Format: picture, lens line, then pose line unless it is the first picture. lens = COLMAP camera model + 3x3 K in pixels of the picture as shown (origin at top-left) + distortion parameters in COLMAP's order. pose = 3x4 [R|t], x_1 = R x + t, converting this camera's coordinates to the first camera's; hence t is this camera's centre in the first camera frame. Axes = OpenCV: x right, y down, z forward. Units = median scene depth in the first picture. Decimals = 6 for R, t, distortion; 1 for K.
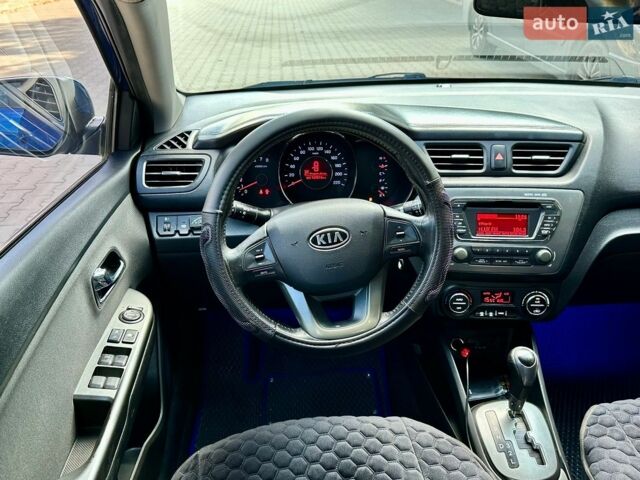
lens RADIAL K [[677.6, 0, 320.0], [0, 677.6, 240.0], [0, 0, 1]] dist [0.086221, -0.028343]
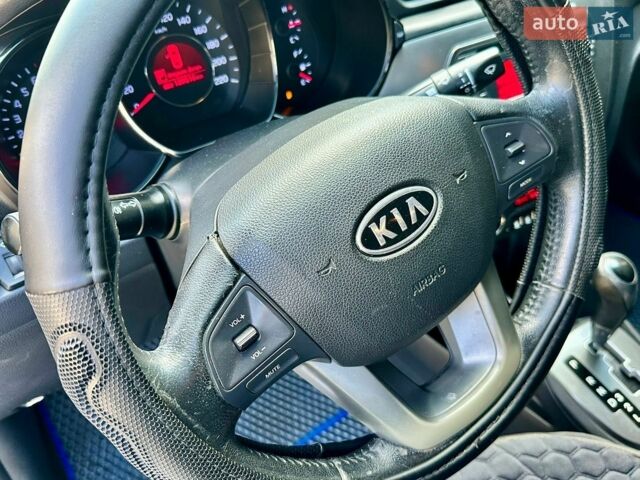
lens RADIAL K [[591.0, 0, 320.0], [0, 591.0, 240.0], [0, 0, 1]] dist [0.005727, -0.002369]
pose [[0.842073, -0.376213, 0.386493, -0.156313], [0.282263, 0.917994, 0.278595, -0.096880], [-0.459609, -0.125505, 0.879209, 0.717646]]
